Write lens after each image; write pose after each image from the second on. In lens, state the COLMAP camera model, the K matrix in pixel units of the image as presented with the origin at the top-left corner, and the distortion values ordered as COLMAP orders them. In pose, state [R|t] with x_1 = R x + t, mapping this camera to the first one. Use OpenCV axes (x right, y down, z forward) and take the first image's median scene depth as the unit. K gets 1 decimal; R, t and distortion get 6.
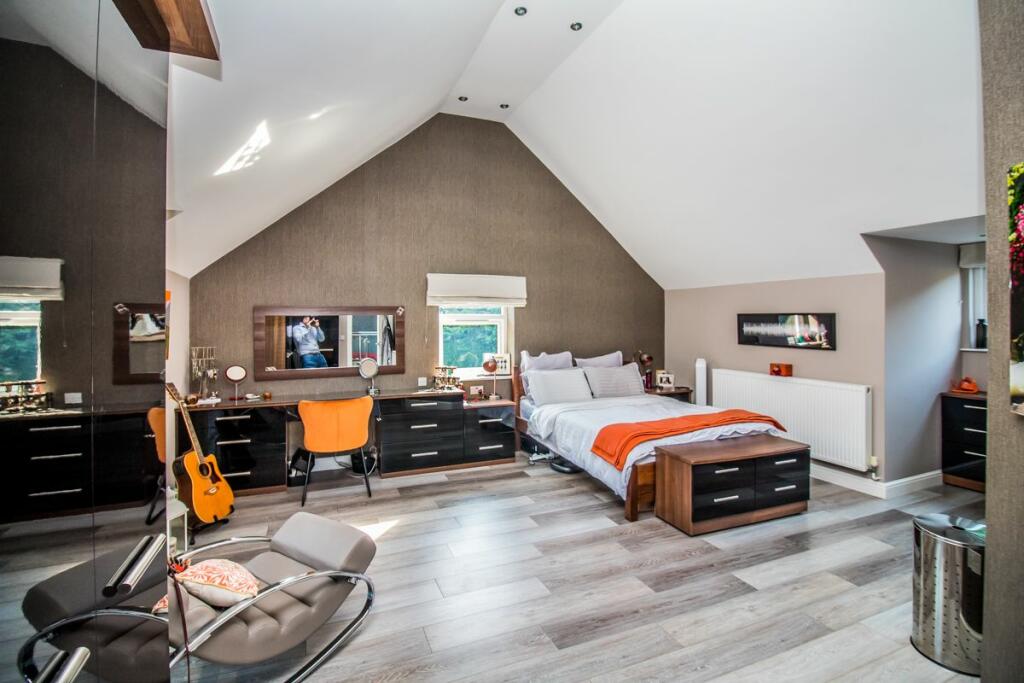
lens RADIAL K [[475.9, 0, 506.4], [0, 475.9, 331.2], [0, 0, 1]] dist [-0.013313, -0.005437]
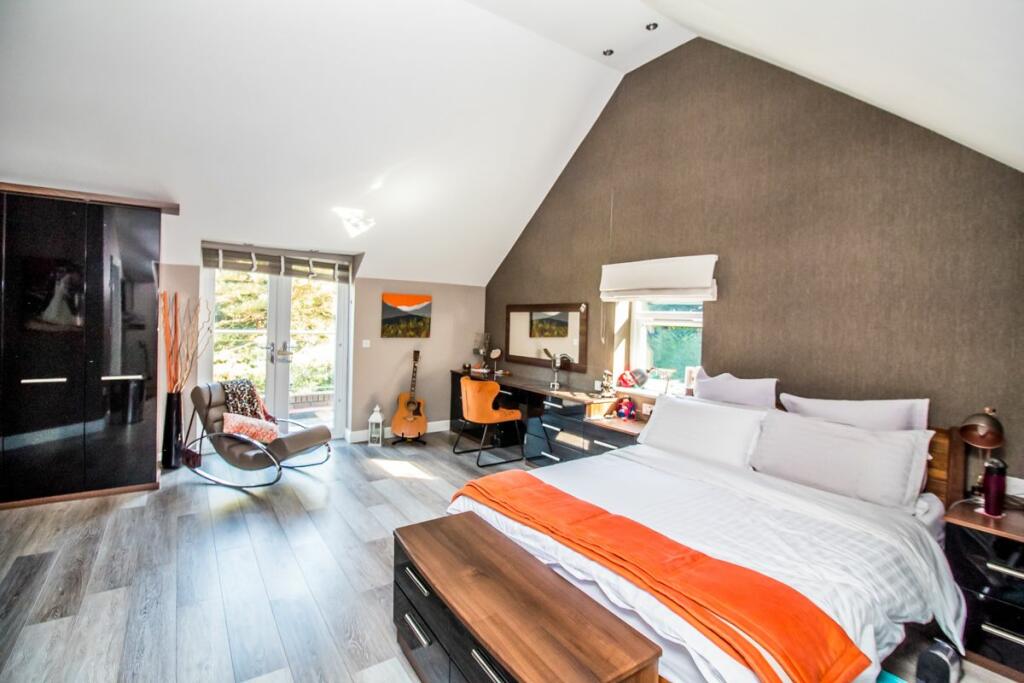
lens RADIAL K [[475.9, 0, 505.5], [0, 475.9, 334.0], [0, 0, 1]] dist [-0.013313, -0.005437]
pose [[0.206049, 0.043007, -0.977596, 0.623644], [-0.046493, 0.998336, 0.034120, -0.014322], [0.977436, 0.038421, 0.207706, 0.592631]]
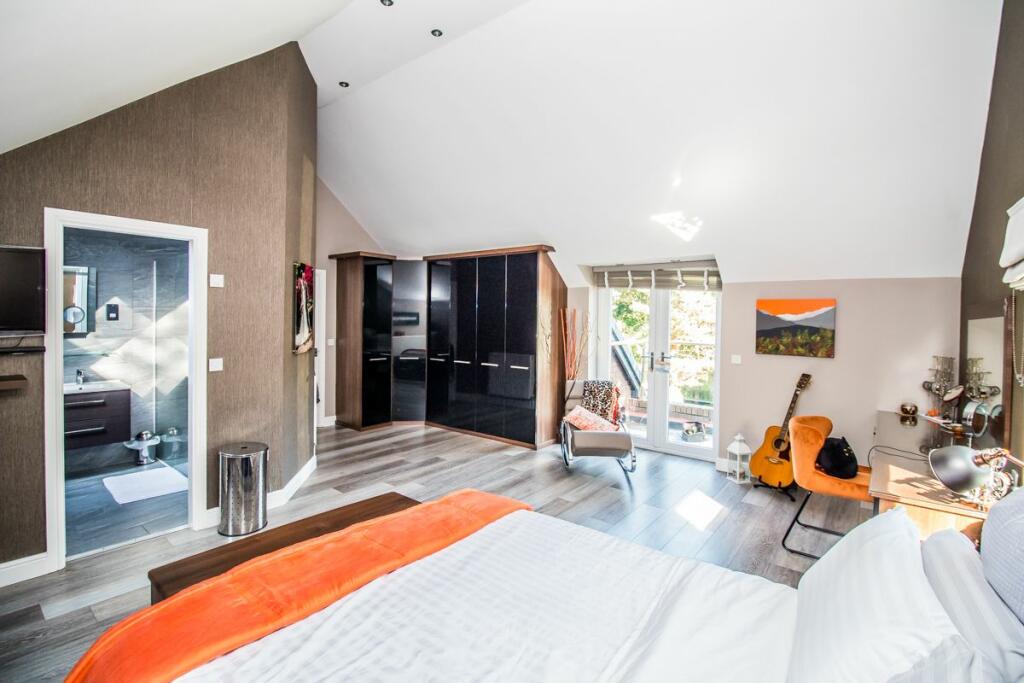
lens RADIAL K [[475.9, 0, 509.8], [0, 475.9, 327.6], [0, 0, 1]] dist [-0.013313, -0.005437]
pose [[-0.883274, -0.005767, -0.468823, 0.348427], [-0.026831, 0.998907, 0.038264, -0.025088], [0.468090, 0.046376, -0.882463, 1.072872]]
